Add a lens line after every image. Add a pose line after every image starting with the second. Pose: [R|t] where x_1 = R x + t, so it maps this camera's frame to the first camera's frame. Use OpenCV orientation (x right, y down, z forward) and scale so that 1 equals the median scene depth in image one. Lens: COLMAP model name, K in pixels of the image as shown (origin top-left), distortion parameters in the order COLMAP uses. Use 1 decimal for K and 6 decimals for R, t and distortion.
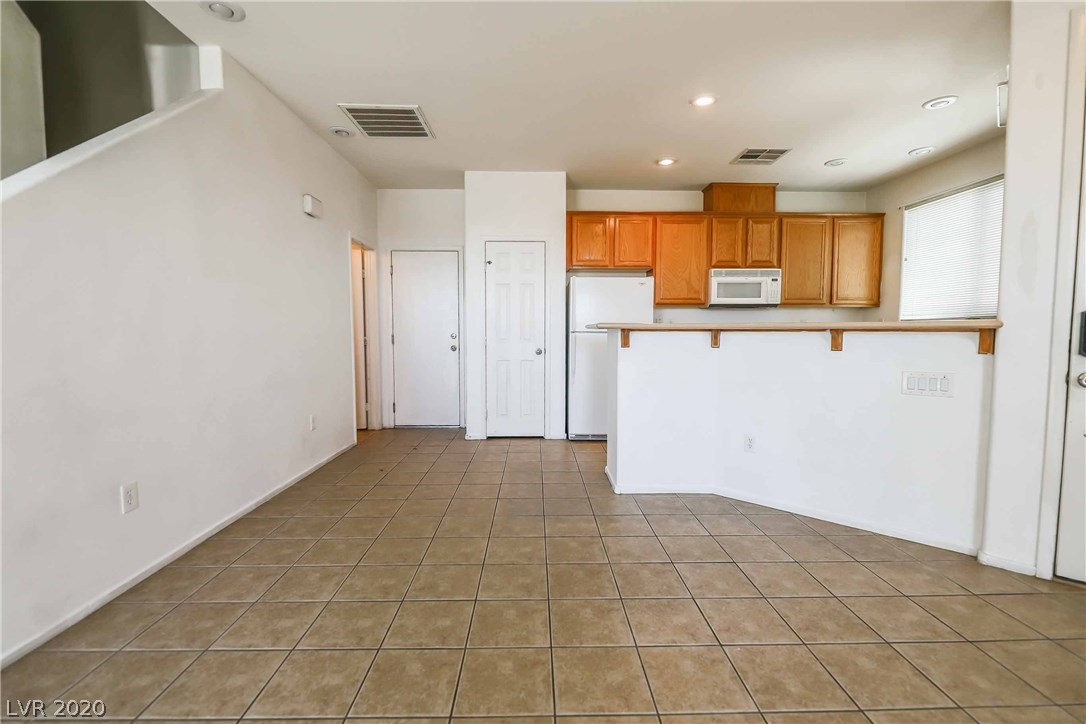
lens RADIAL K [[483.8, 0, 543.0], [0, 483.8, 362.0], [0, 0, 1]] dist [-0.001100, -0.001059]
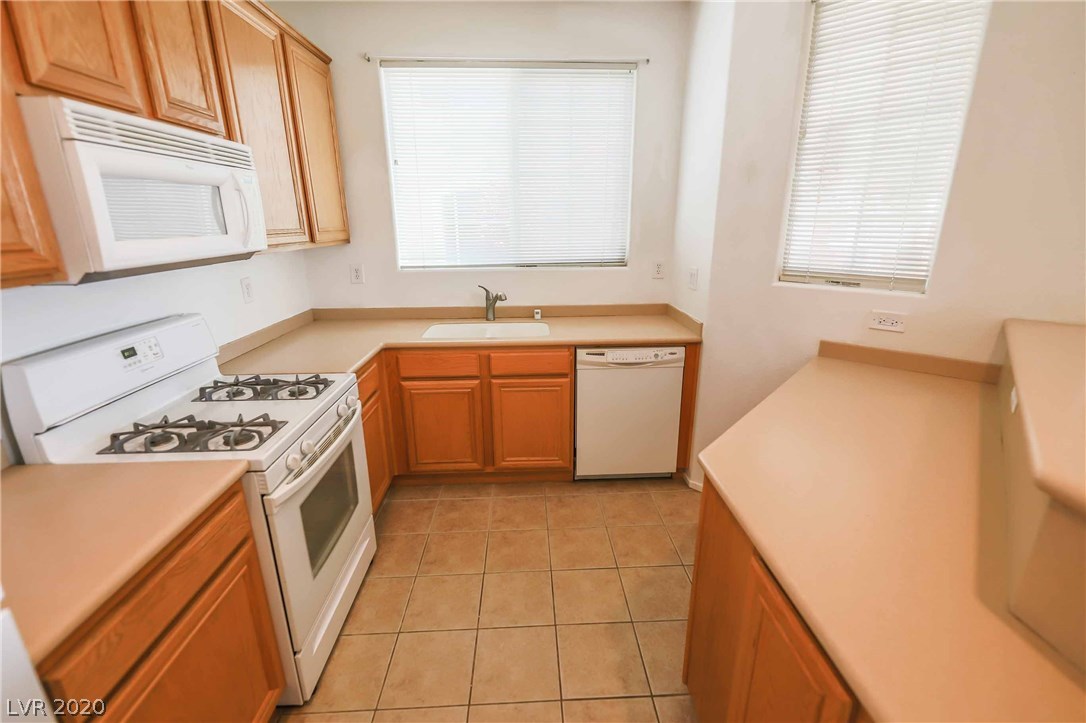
lens RADIAL K [[474.4, 0, 541.2], [0, 474.4, 361.4], [0, 0, 1]] dist [-0.002748, -0.000578]
pose [[-0.024237, -0.288168, 0.957273, 0.120994], [0.074039, 0.954407, 0.289180, -0.128109], [-0.996961, 0.077885, -0.001797, 0.800752]]
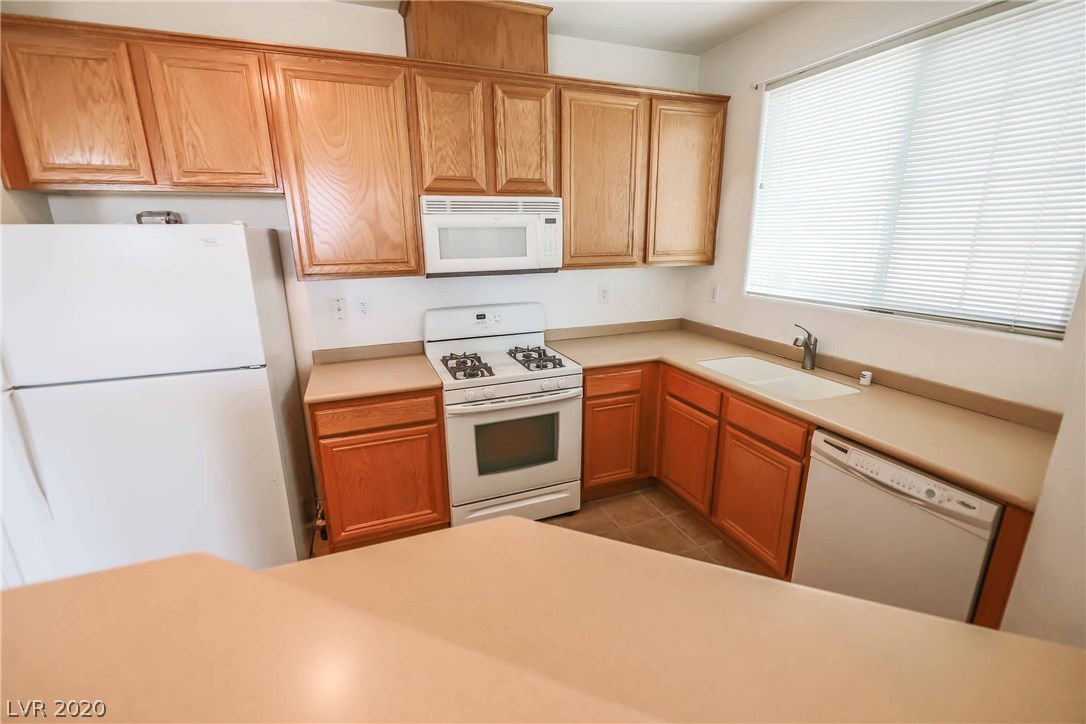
lens RADIAL K [[474.4, 0, 541.2], [0, 474.4, 361.9], [0, 0, 1]] dist [-0.002748, -0.000578]
pose [[0.935824, -0.103475, 0.336937, 0.284659], [0.034809, 0.978395, 0.203792, -0.125571], [-0.350745, -0.178985, 0.919207, 0.515089]]
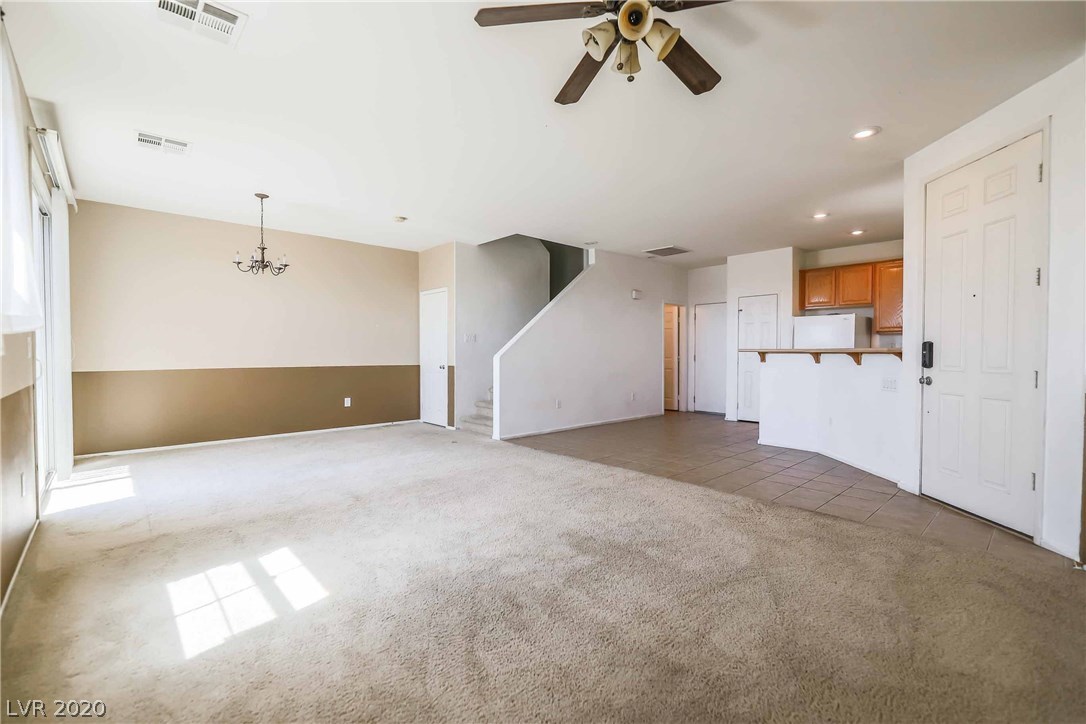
lens RADIAL K [[466.7, 0, 543.0], [0, 466.7, 362.0], [0, 0, 1]] dist [-0.003017, -0.000301]
pose [[0.663968, 0.014953, -0.747611, 0.575899], [-0.047974, 0.998592, -0.022634, 0.029819], [0.746220, 0.050895, 0.663751, -0.478174]]
